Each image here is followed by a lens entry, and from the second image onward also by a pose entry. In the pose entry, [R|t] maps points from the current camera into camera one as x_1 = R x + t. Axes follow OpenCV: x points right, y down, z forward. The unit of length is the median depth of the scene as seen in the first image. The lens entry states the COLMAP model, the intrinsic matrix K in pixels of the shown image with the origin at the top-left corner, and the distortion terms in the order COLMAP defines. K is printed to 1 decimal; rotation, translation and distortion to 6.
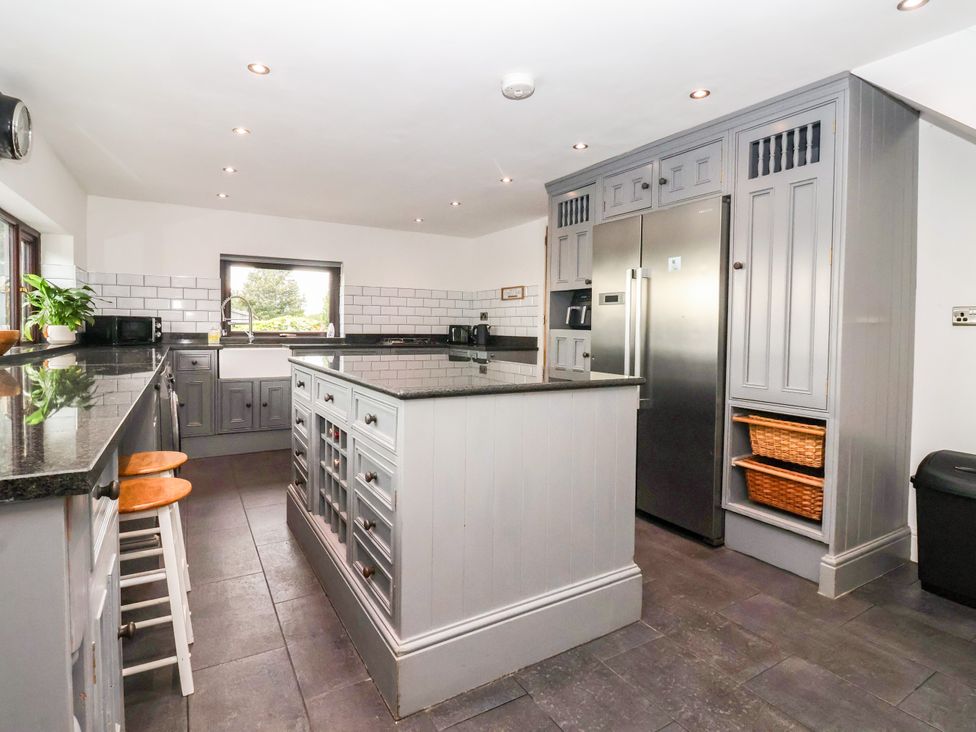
lens RADIAL K [[512.3, 0, 481.8], [0, 512.3, 340.7], [0, 0, 1]] dist [-0.010951, -0.007103]
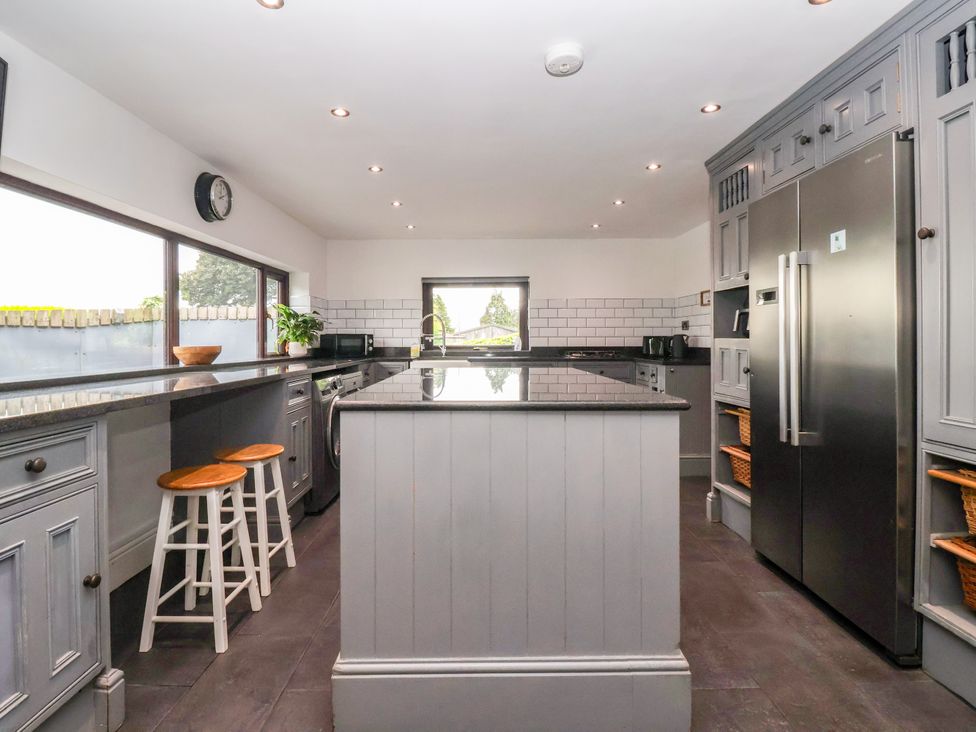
lens RADIAL K [[512.3, 0, 464.2], [0, 512.3, 338.2], [0, 0, 1]] dist [-0.010951, -0.007103]
pose [[0.857912, -0.018482, -0.513464, 0.230710], [0.002111, 0.999471, -0.032447, 0.003146], [0.513792, 0.026753, 0.857498, 0.112533]]
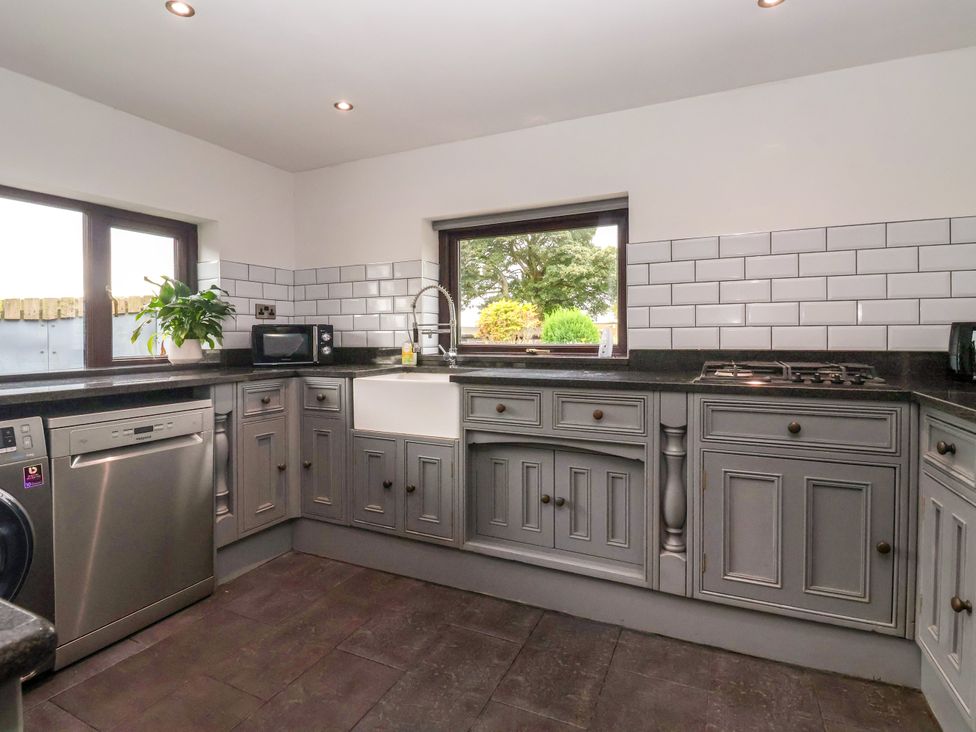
lens RADIAL K [[512.3, 0, 462.5], [0, 512.3, 343.7], [0, 0, 1]] dist [-0.010951, -0.007103]
pose [[0.566457, -0.002251, -0.824089, 0.037394], [-0.006584, 0.999952, -0.007257, -0.023373], [0.824065, 0.009537, 0.566415, 1.034874]]
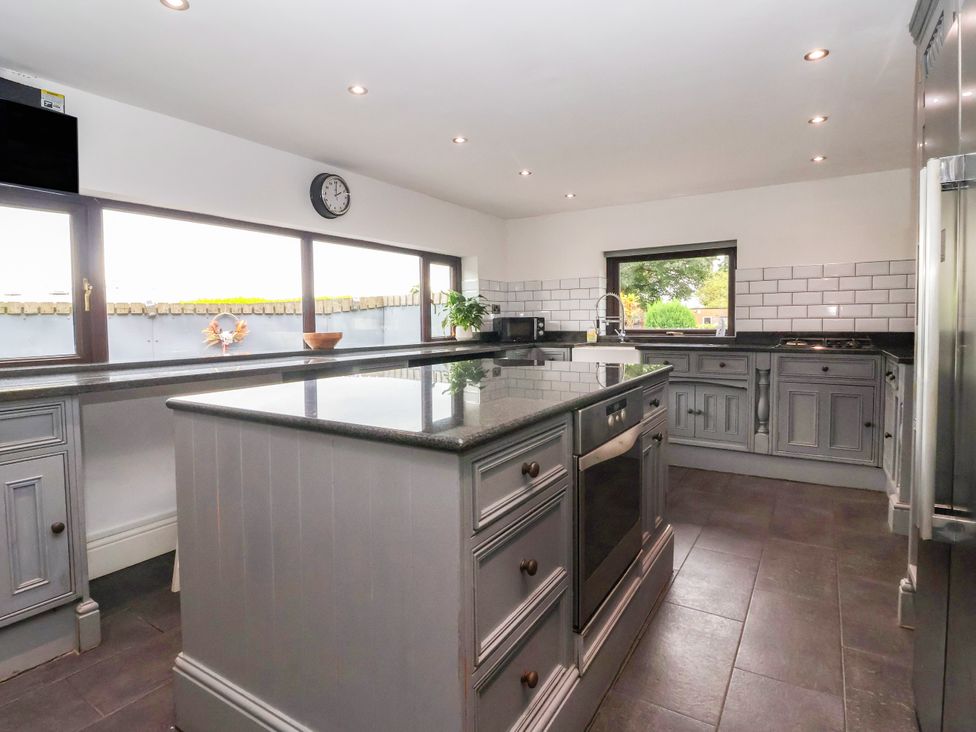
lens RADIAL K [[512.3, 0, 466.3], [0, 512.3, 347.3], [0, 0, 1]] dist [-0.010951, -0.007103]
pose [[0.450626, 0.027037, -0.892303, 0.404816], [-0.005647, 0.999608, 0.027437, -0.014233], [0.892695, -0.007325, 0.450602, 0.466530]]
